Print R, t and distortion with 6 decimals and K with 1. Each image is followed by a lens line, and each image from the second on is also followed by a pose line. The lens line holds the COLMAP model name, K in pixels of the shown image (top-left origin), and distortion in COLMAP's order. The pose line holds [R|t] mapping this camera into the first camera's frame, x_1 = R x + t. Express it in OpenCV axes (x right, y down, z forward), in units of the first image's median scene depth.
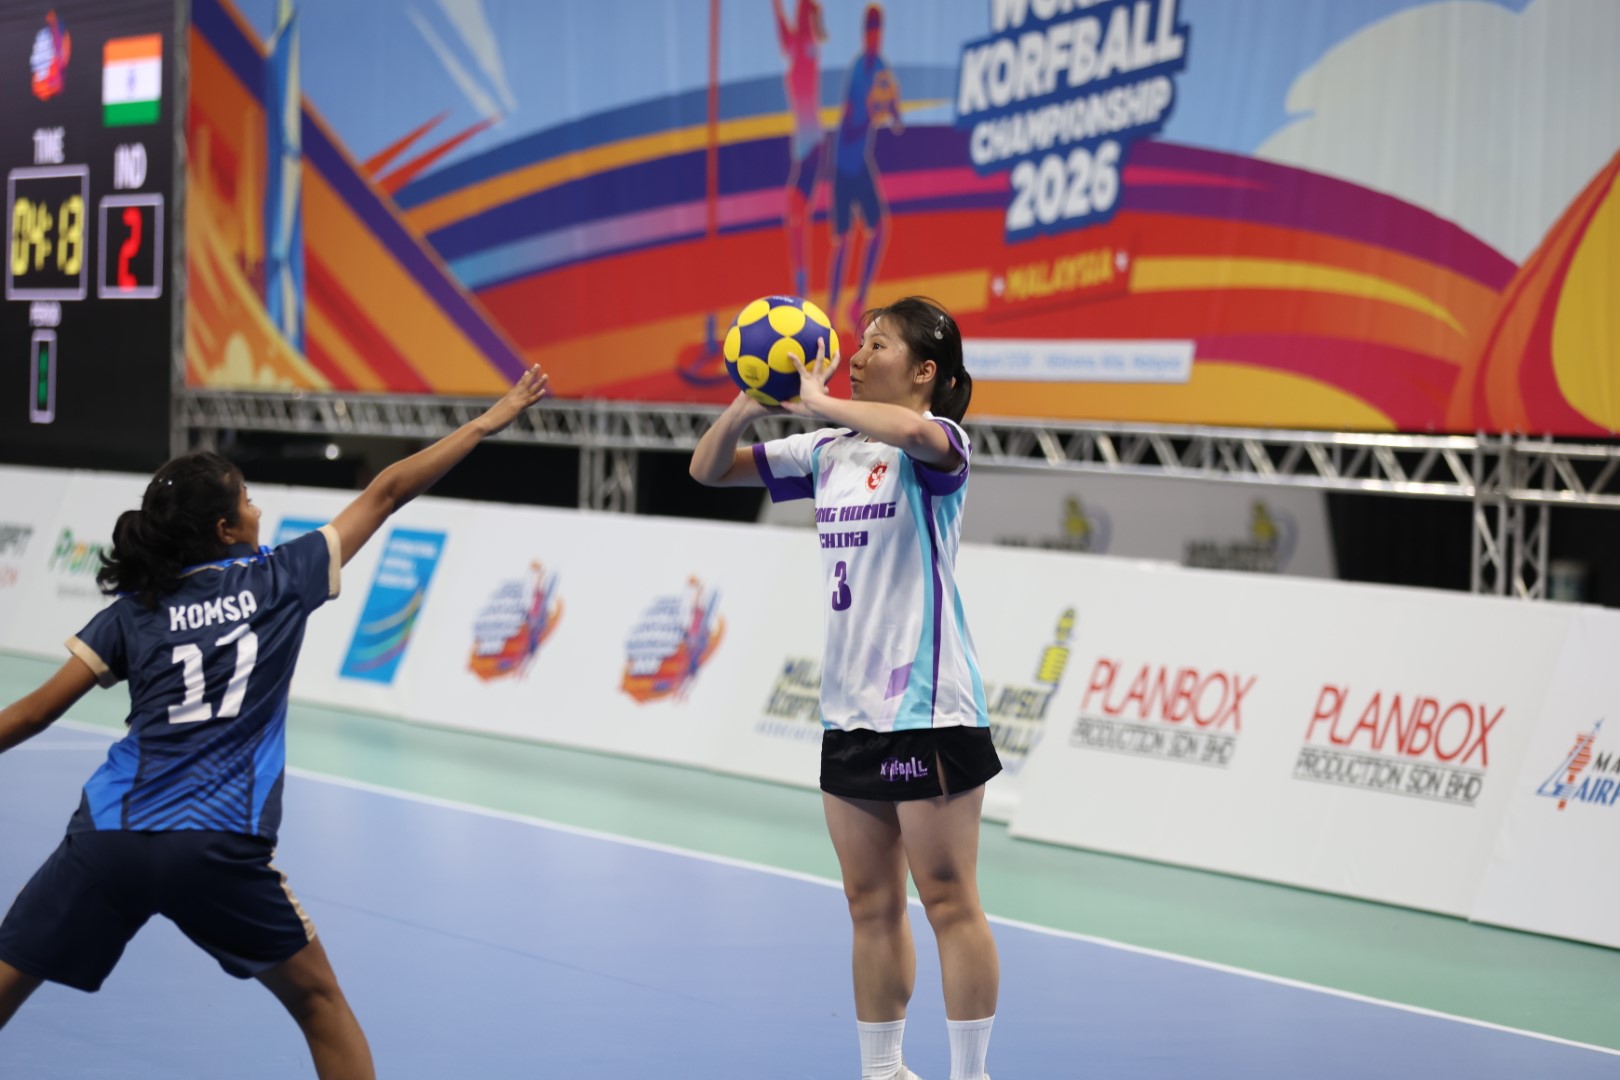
lens RADIAL K [[5911.0, 0, 809.8], [0, 5911.0, 540.4], [0, 0, 1]] dist [0.245745, 0.000000]
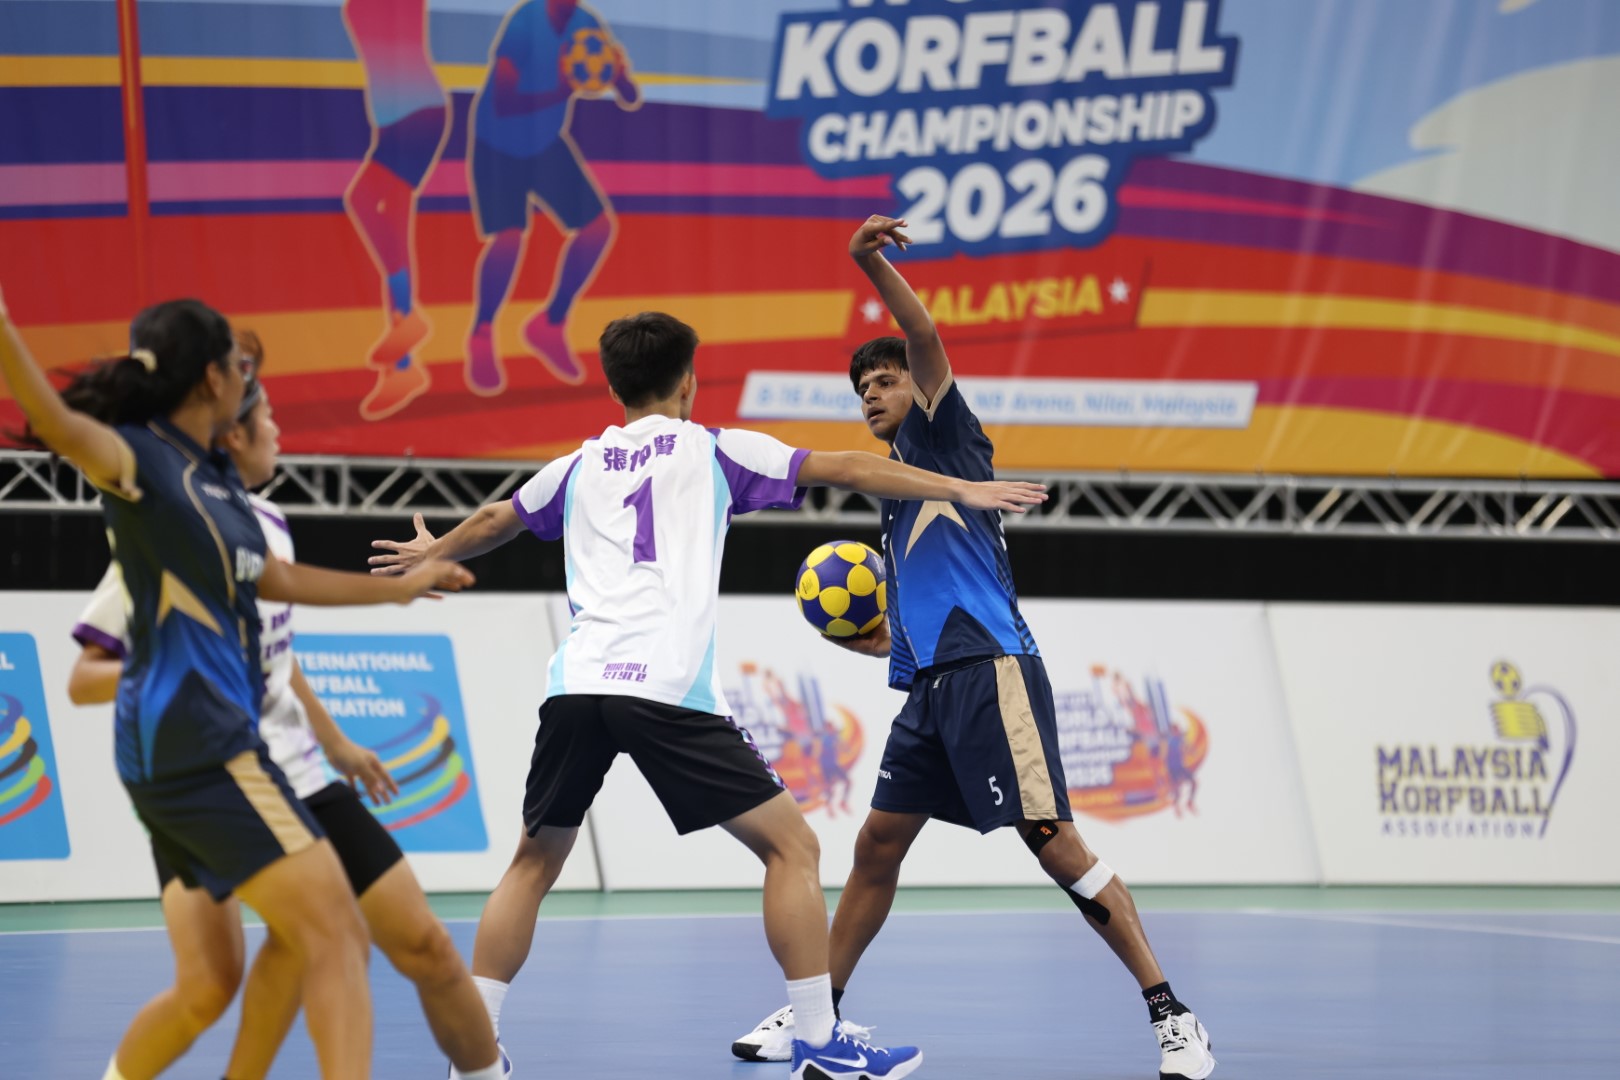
lens RADIAL K [[6059.5, 0, 809.3], [0, 6059.5, 543.1], [0, 0, 1]] dist [0.800522, 0.000000]
pose [[-0.004007, -0.042416, 0.999092, -0.862932], [0.006802, 0.999076, 0.042443, -0.048075], [-0.999969, 0.006966, -0.003714, 1.042514]]
